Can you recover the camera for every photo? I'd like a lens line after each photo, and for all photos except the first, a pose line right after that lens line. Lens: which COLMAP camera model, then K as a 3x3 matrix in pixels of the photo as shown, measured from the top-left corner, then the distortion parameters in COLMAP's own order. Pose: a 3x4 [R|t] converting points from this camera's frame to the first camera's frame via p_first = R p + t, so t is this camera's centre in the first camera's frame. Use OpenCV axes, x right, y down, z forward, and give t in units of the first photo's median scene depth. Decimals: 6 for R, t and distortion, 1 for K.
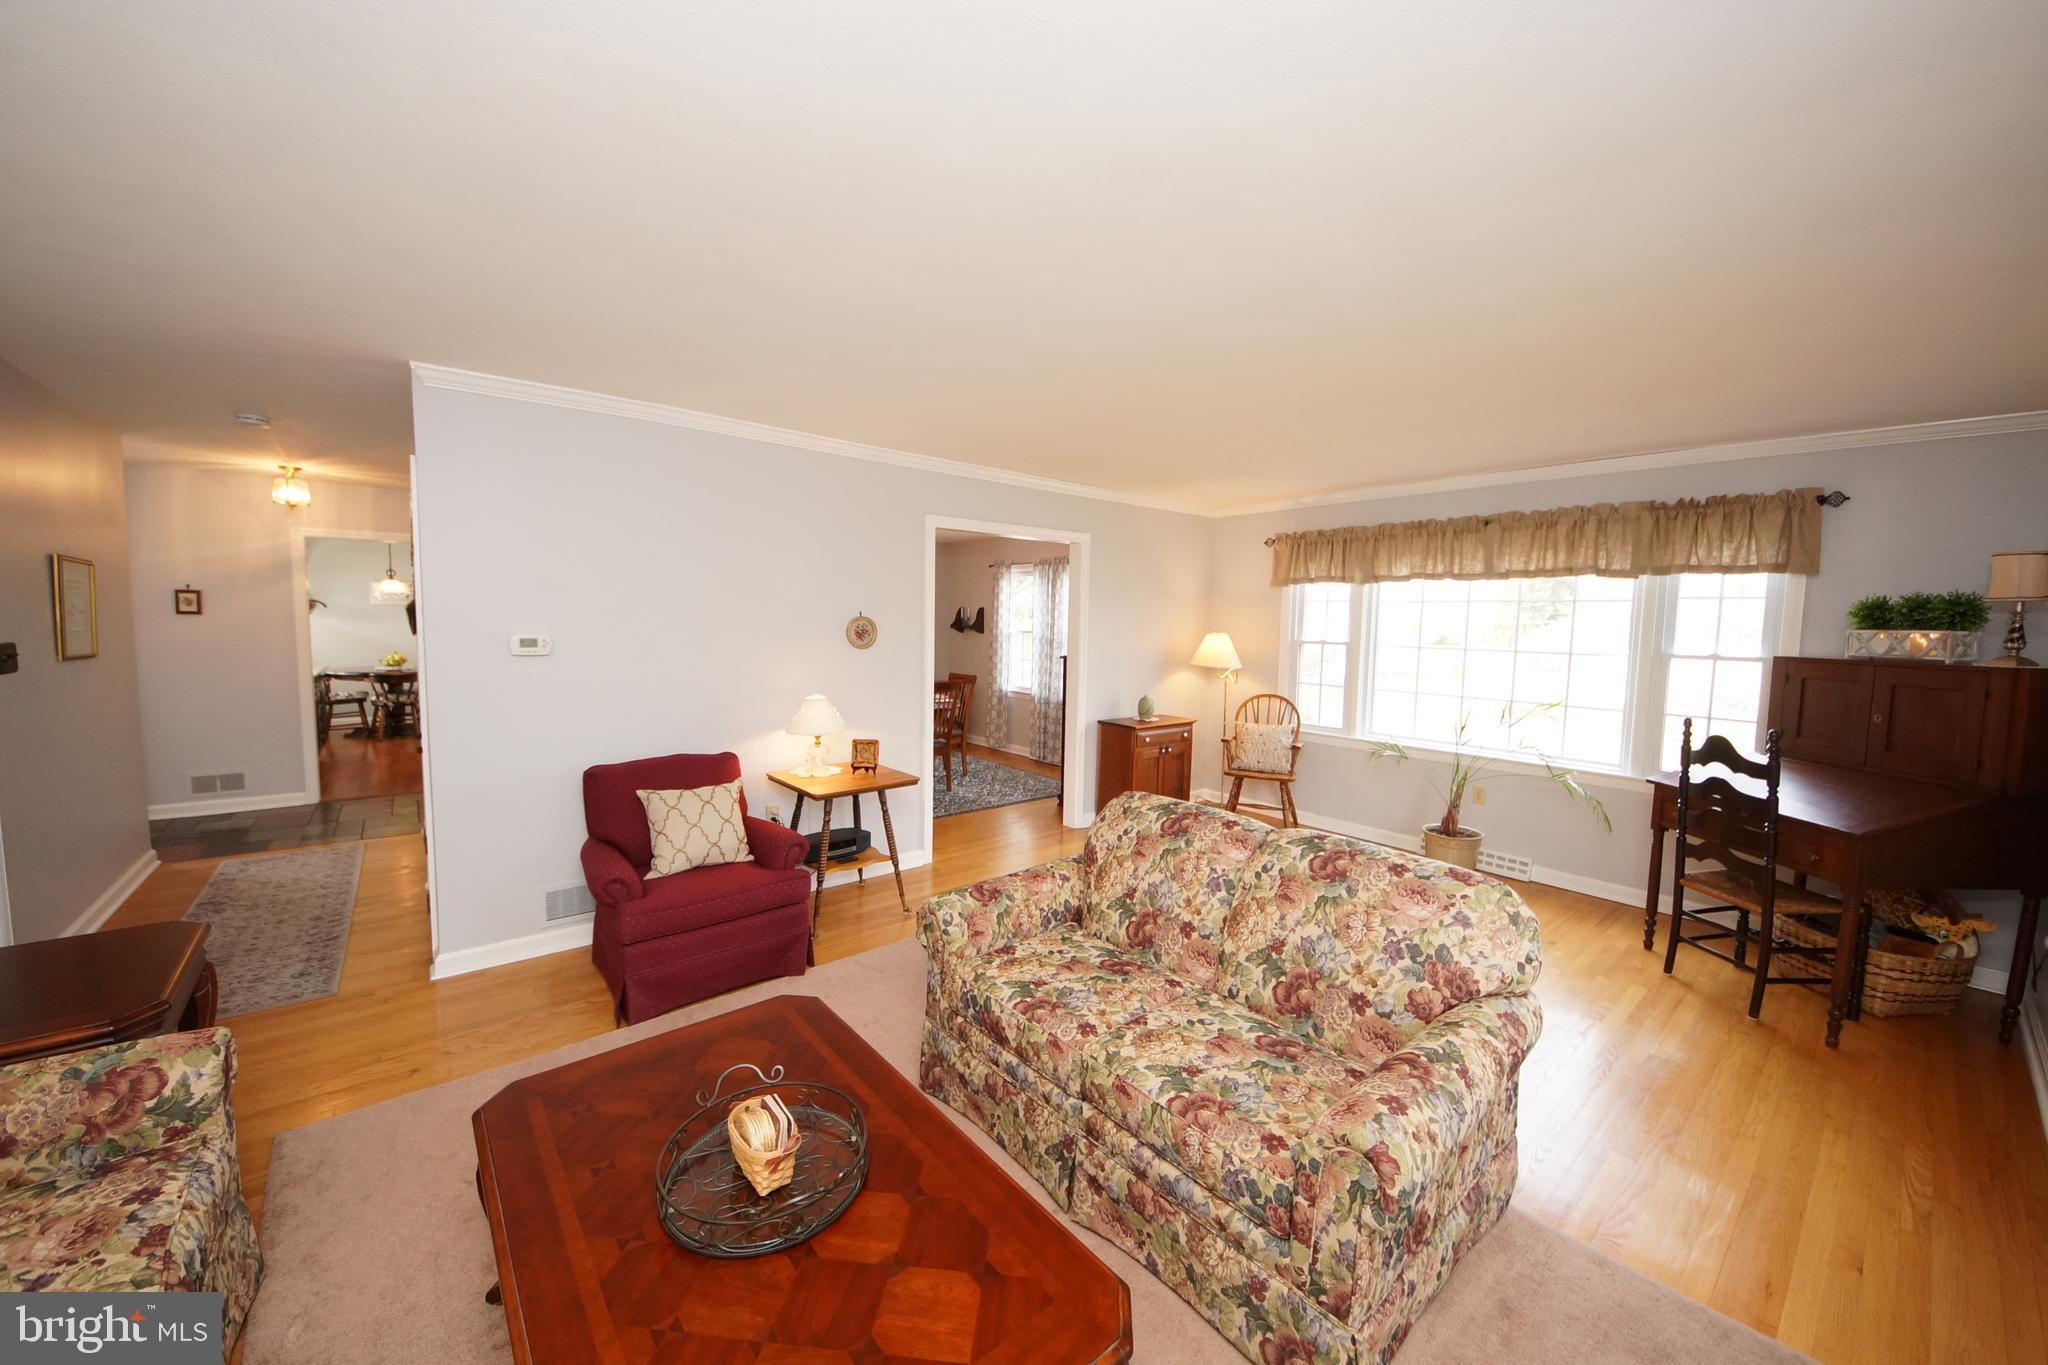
lens RADIAL K [[722.2, 0, 991.9], [0, 722.2, 673.5], [0, 0, 1]] dist [-0.022936, -0.001850]
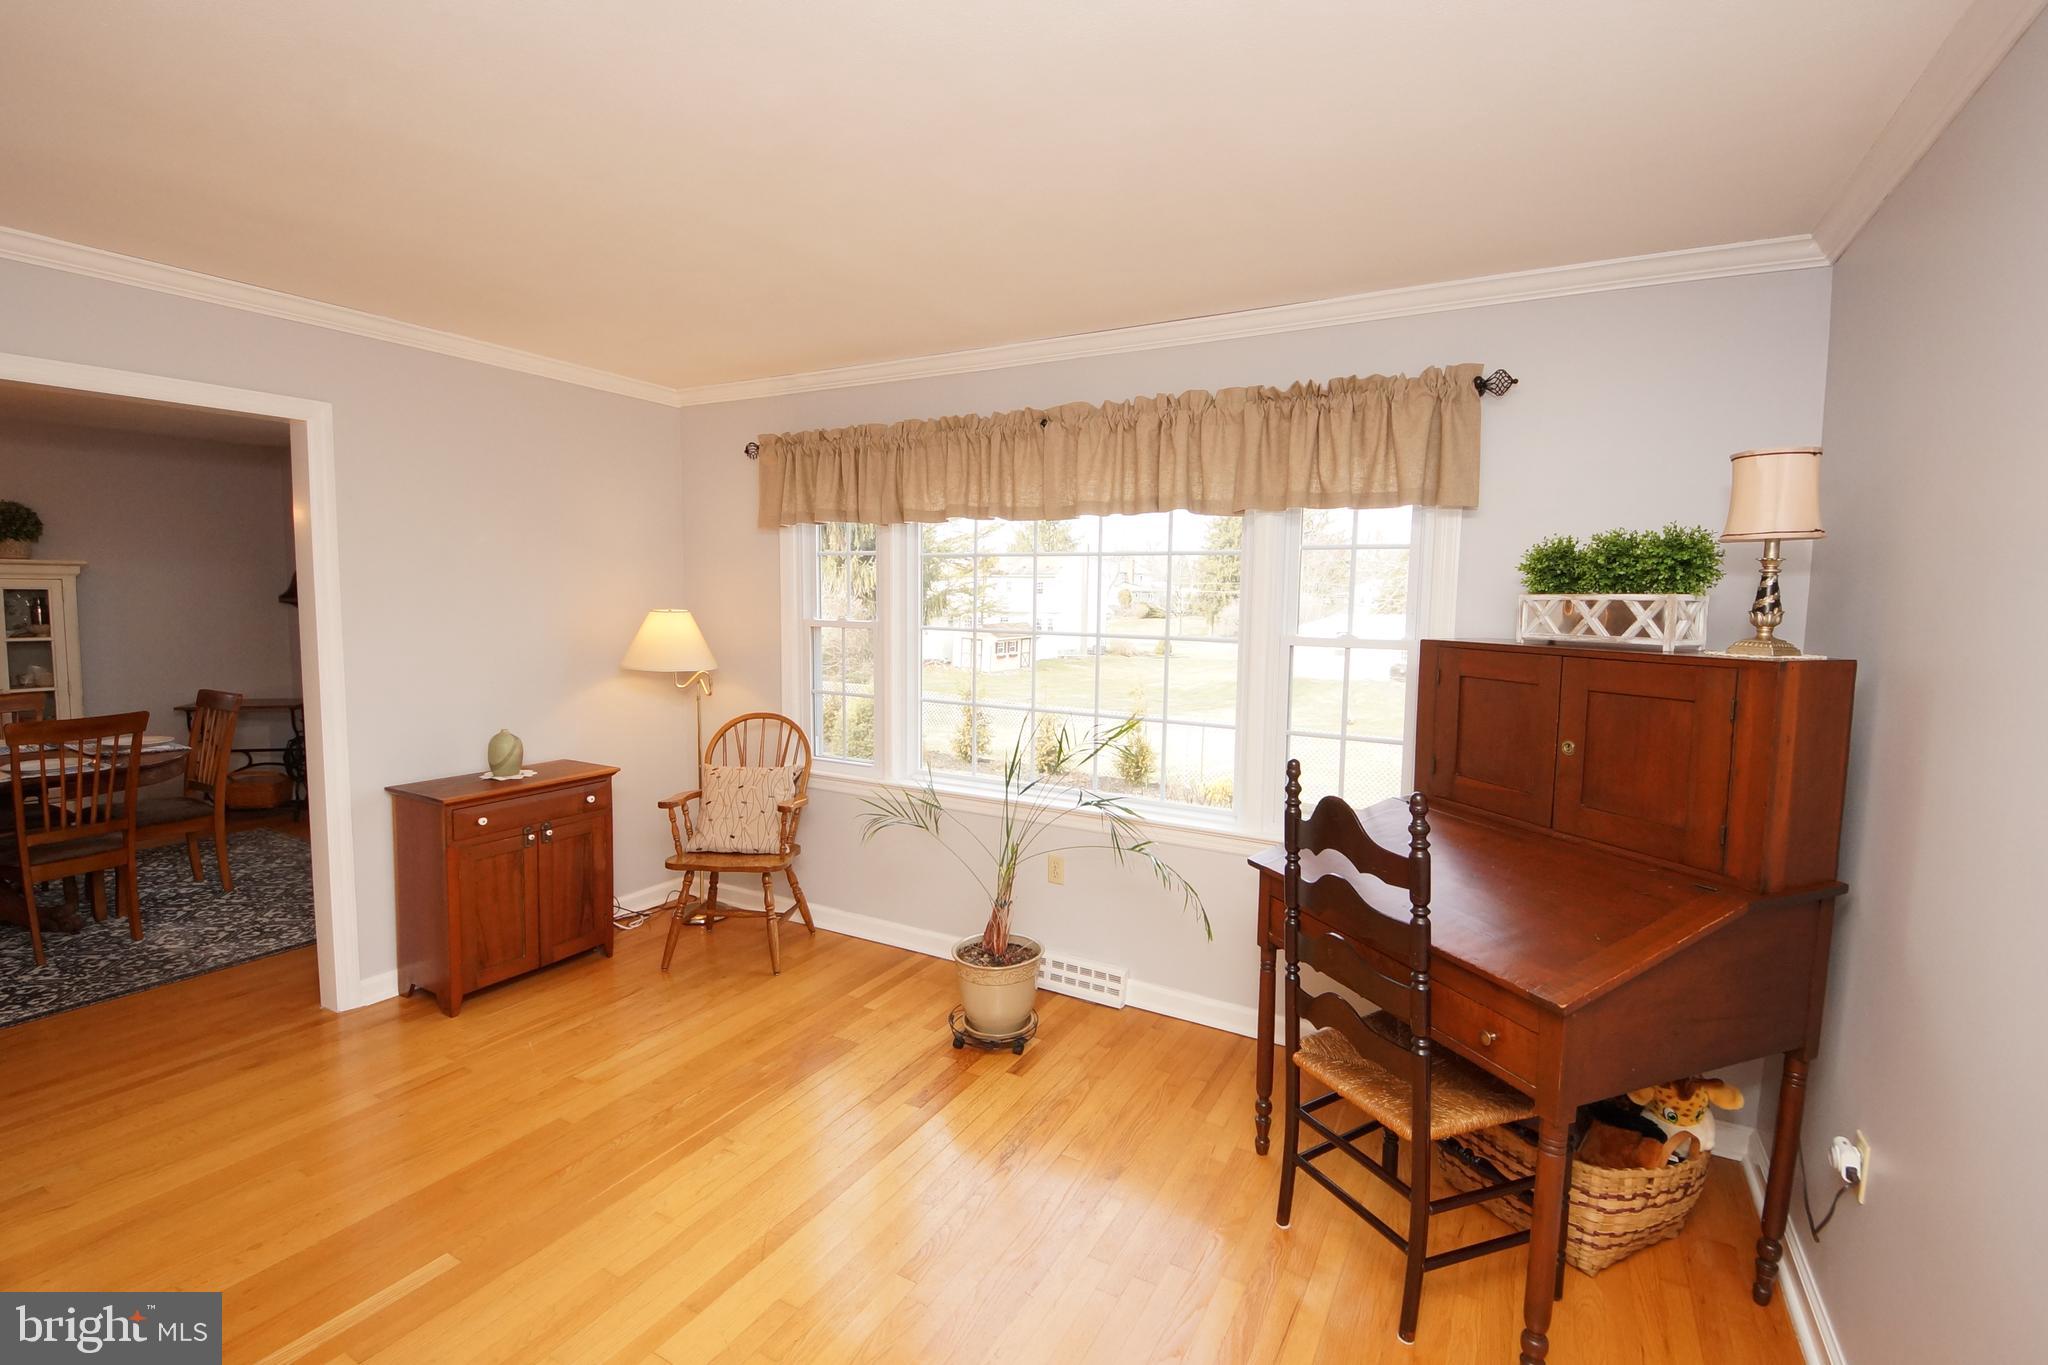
lens RADIAL K [[910.1, 0, 989.9], [0, 910.1, 671.2], [0, 0, 1]] dist [0.001470, -0.008835]
pose [[0.925241, -0.029631, 0.378221, 0.459664], [0.026553, 0.999558, 0.013351, -0.018352], [-0.378449, -0.002310, 0.925619, 0.399594]]
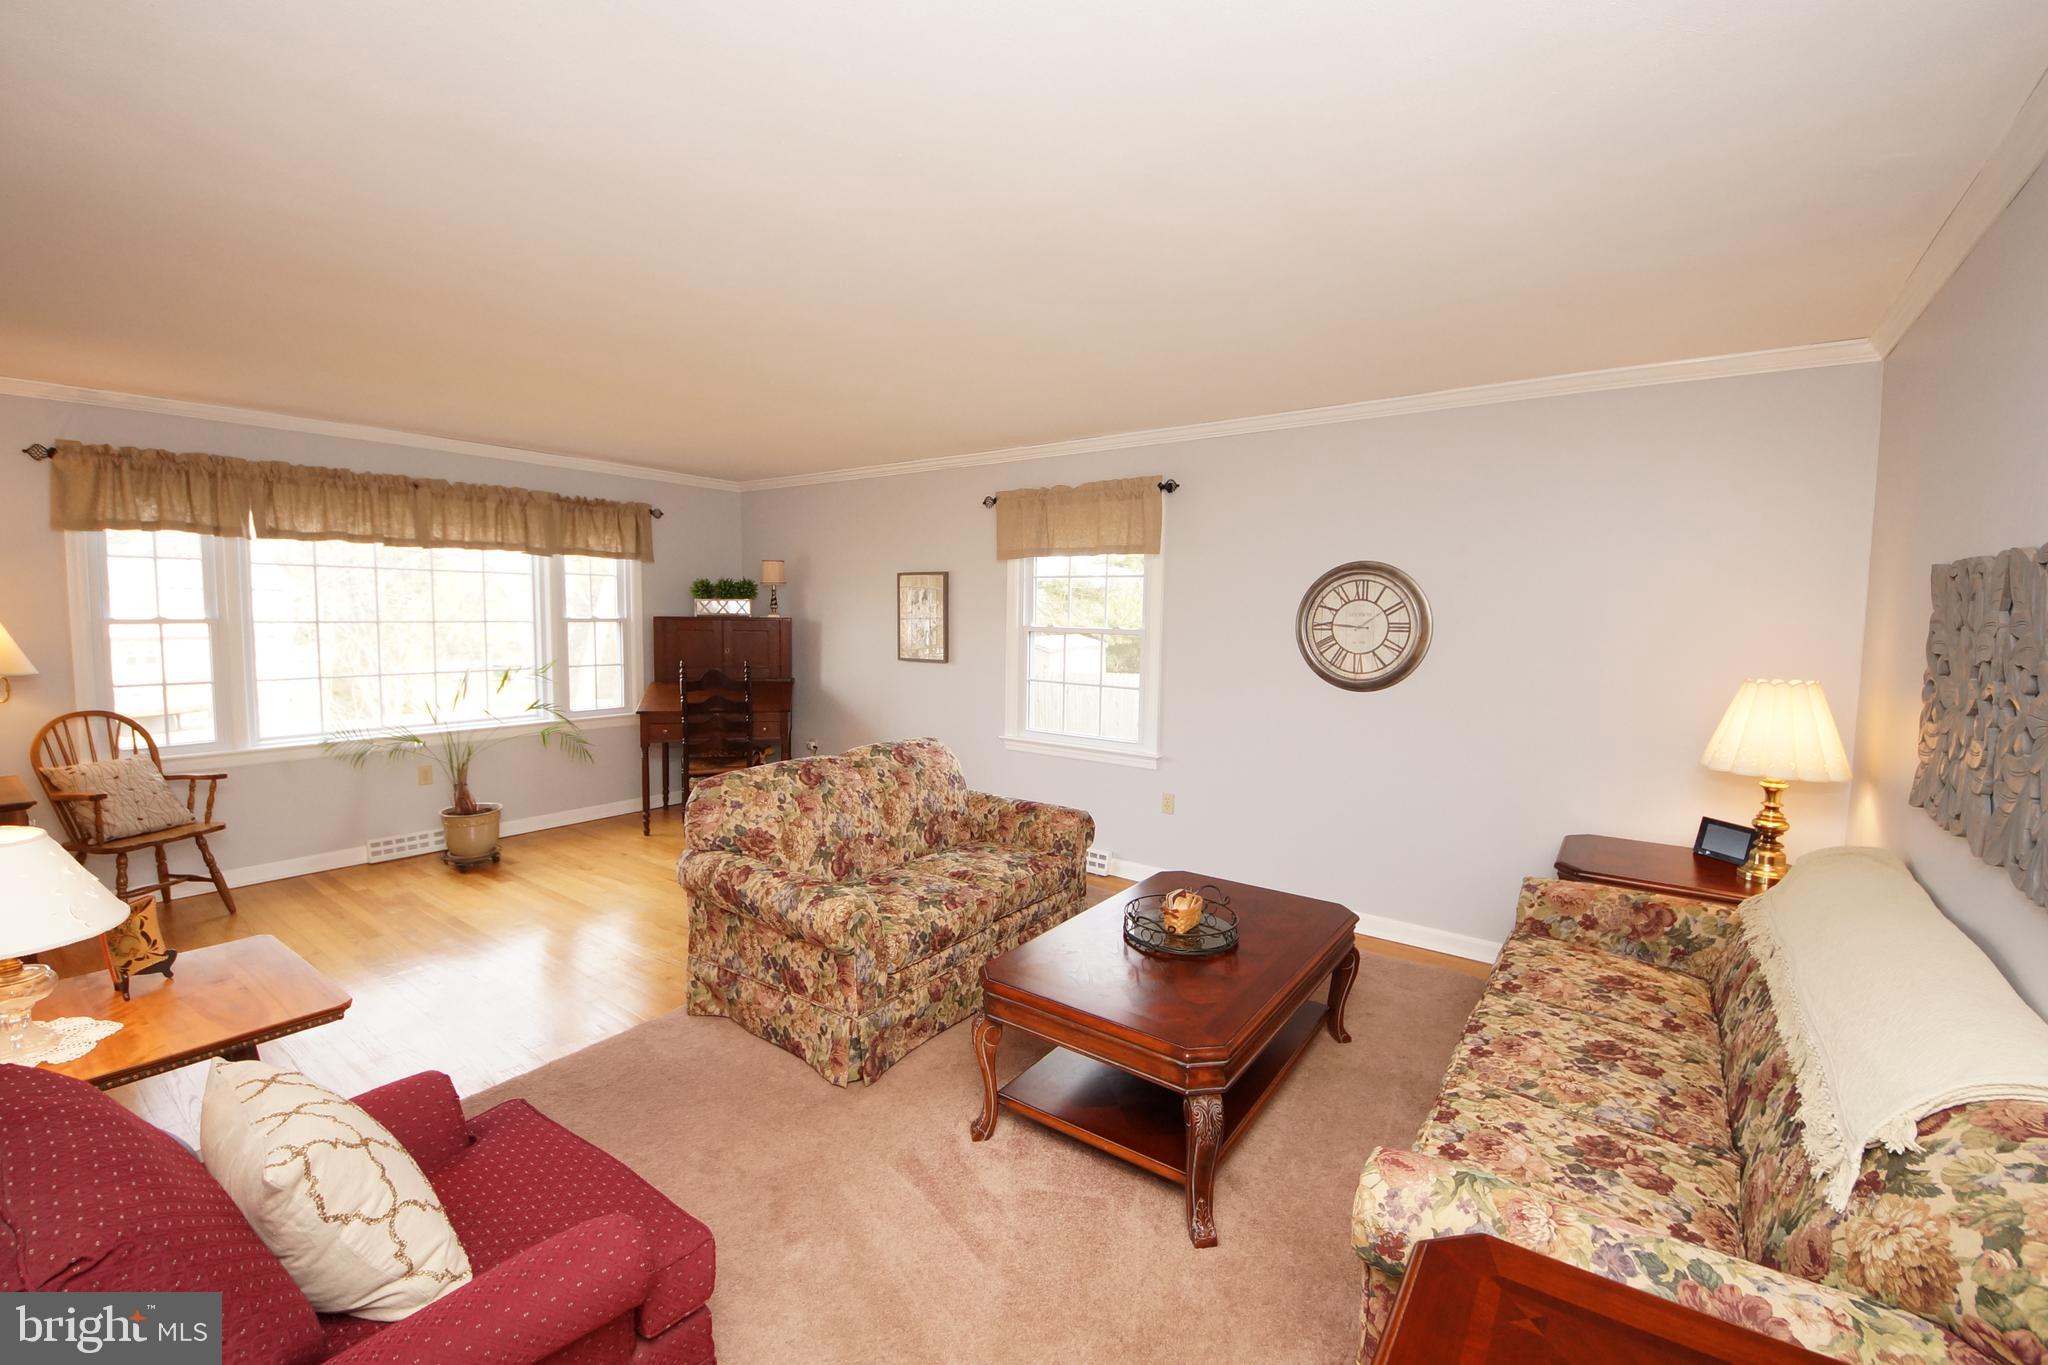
lens RADIAL K [[840.8, 0, 1027.4], [0, 840.8, 690.5], [0, 0, 1]] dist [0.014583, -0.011328]
pose [[-0.262814, -0.115406, 0.957920, -0.788923], [0.052333, 0.989654, 0.133587, -0.066511], [-0.963426, 0.085240, -0.254056, 0.682388]]
